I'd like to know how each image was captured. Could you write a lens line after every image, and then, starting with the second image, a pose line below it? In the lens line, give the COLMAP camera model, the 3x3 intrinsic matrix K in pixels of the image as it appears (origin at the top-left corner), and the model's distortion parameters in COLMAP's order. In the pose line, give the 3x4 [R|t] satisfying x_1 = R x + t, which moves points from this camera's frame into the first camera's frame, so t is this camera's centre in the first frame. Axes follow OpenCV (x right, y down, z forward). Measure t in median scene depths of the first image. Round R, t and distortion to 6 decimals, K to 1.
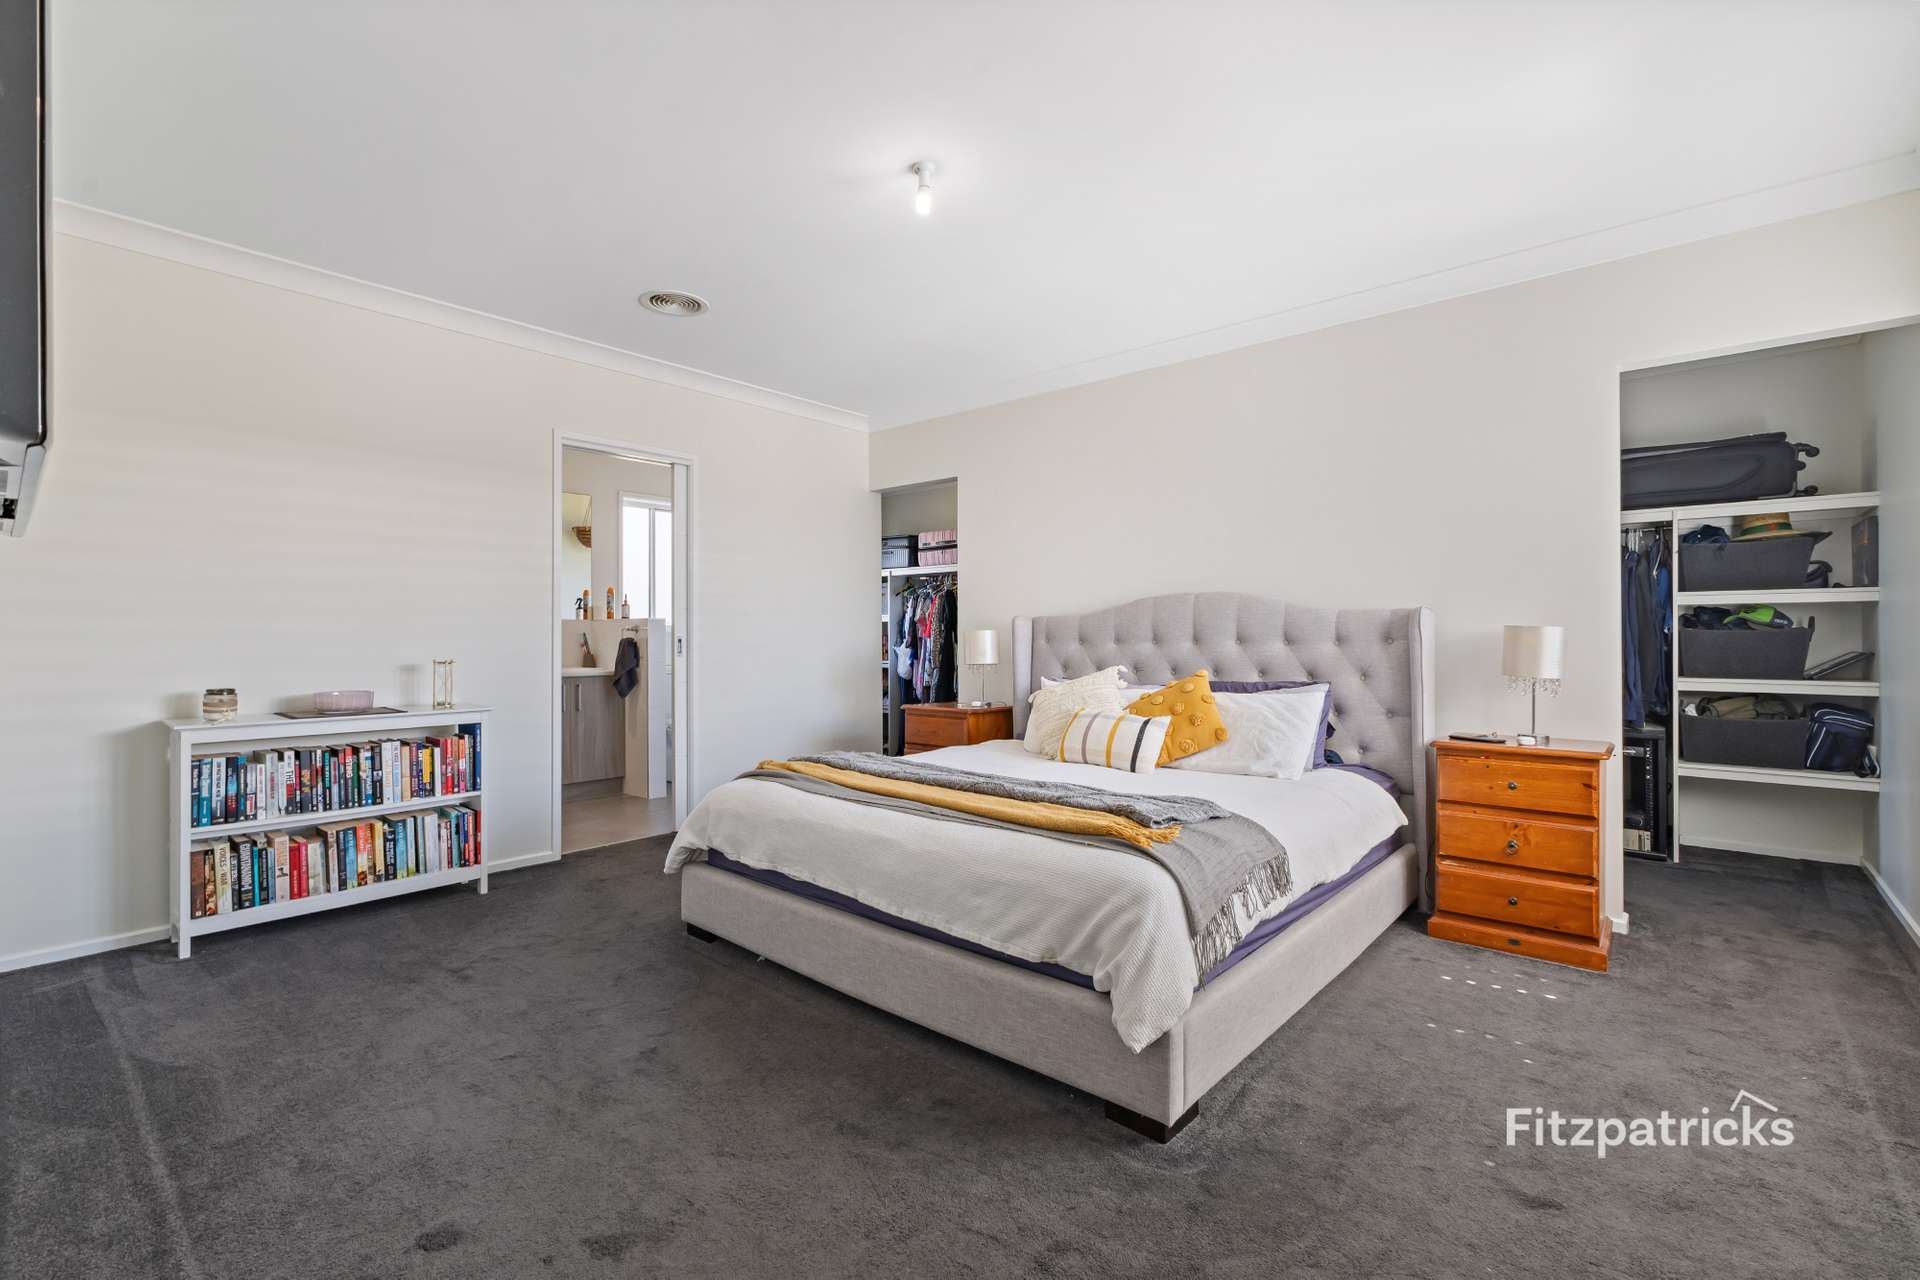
lens RADIAL K [[843.1, 0, 954.8], [0, 843.1, 641.1], [0, 0, 1]] dist [0.006399, -0.001793]
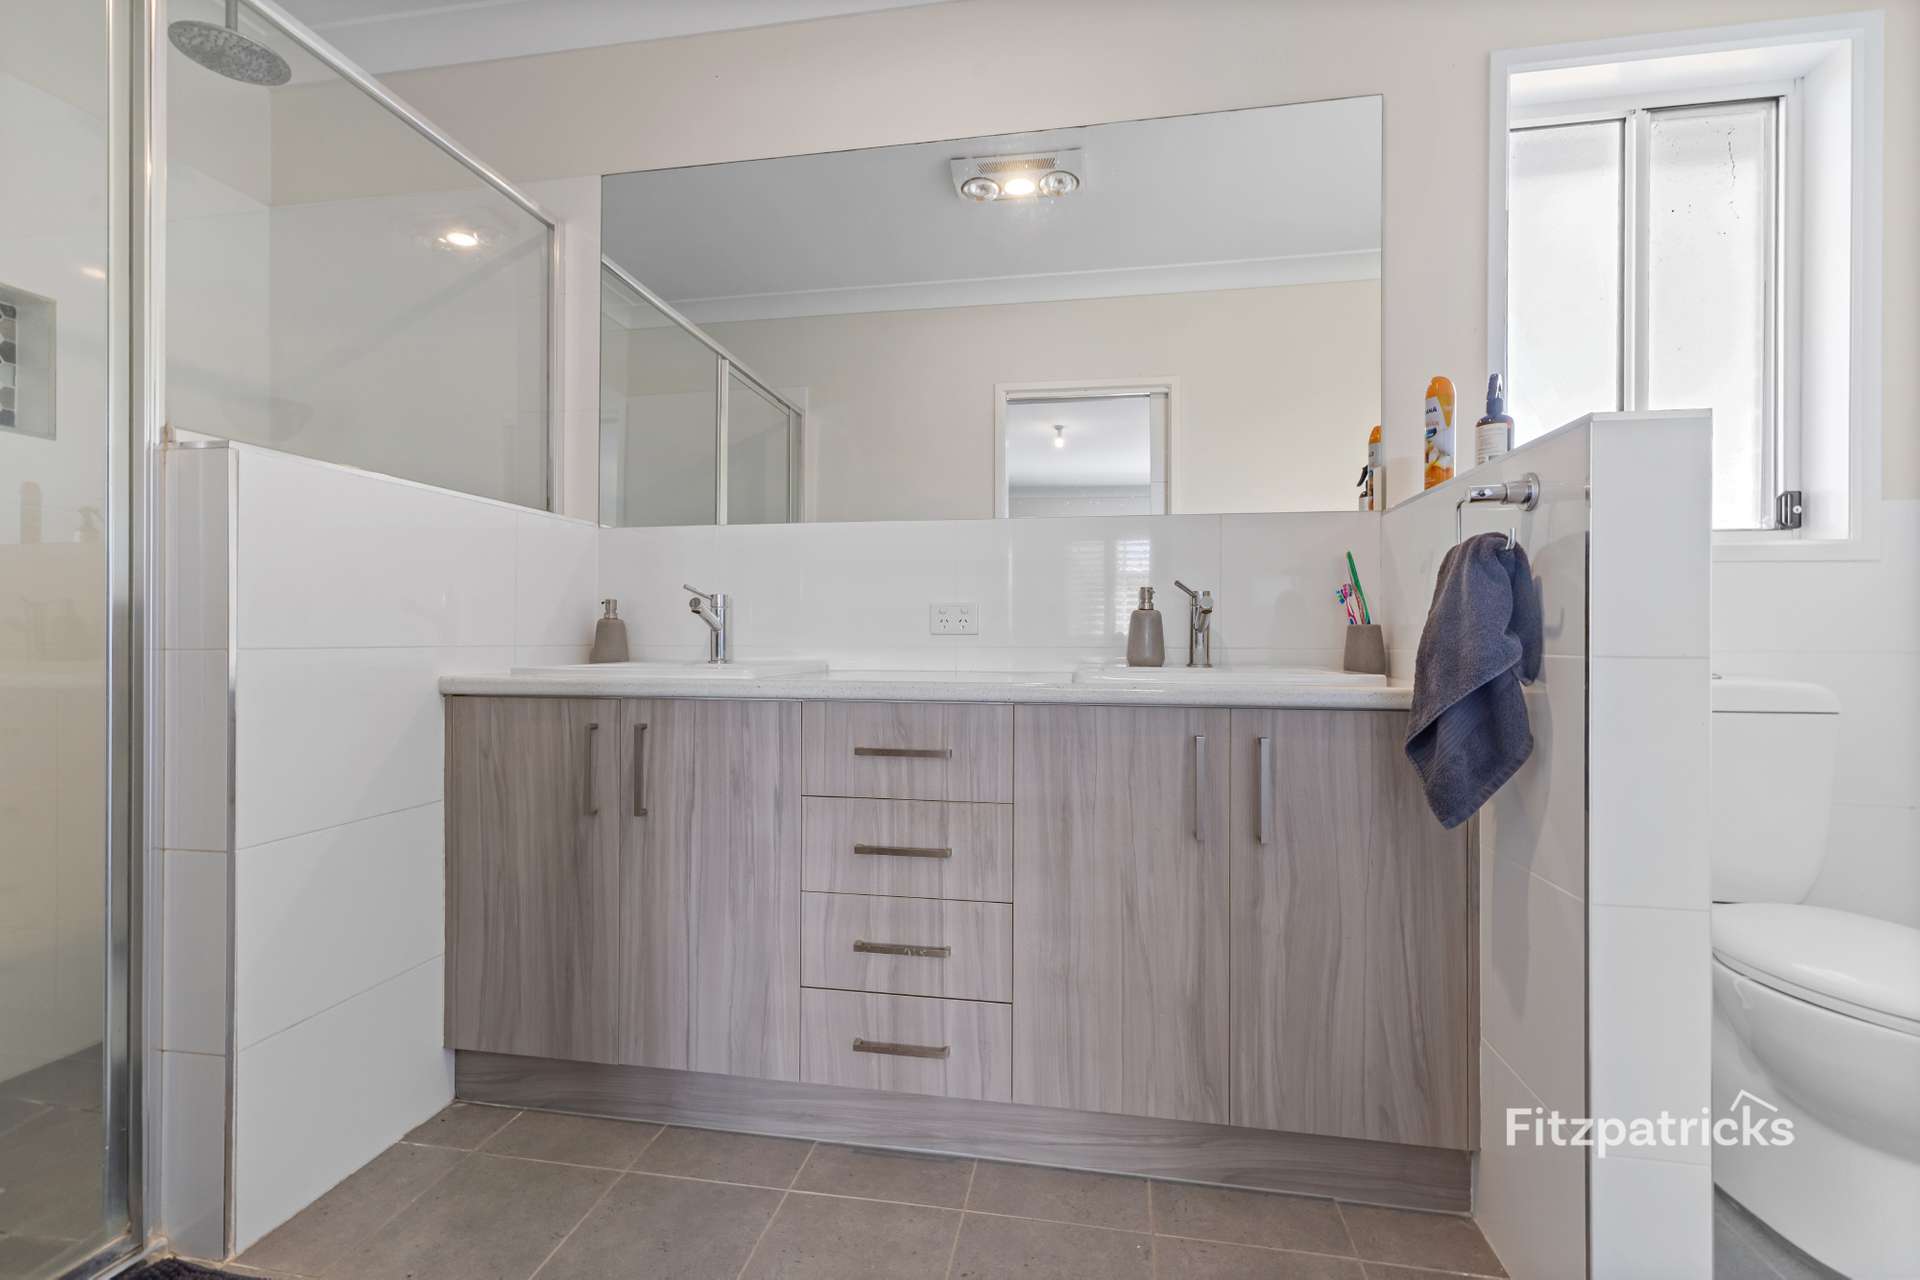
lens RADIAL K [[843.1, 0, 954.8], [0, 843.1, 641.1], [0, 0, 1]] dist [0.006399, -0.001793]
pose [[0.511107, 0.002919, -0.859512, -0.269248], [-0.006206, 0.999981, -0.000294, 0.022641], [0.859495, 0.005485, 0.511115, 0.766940]]
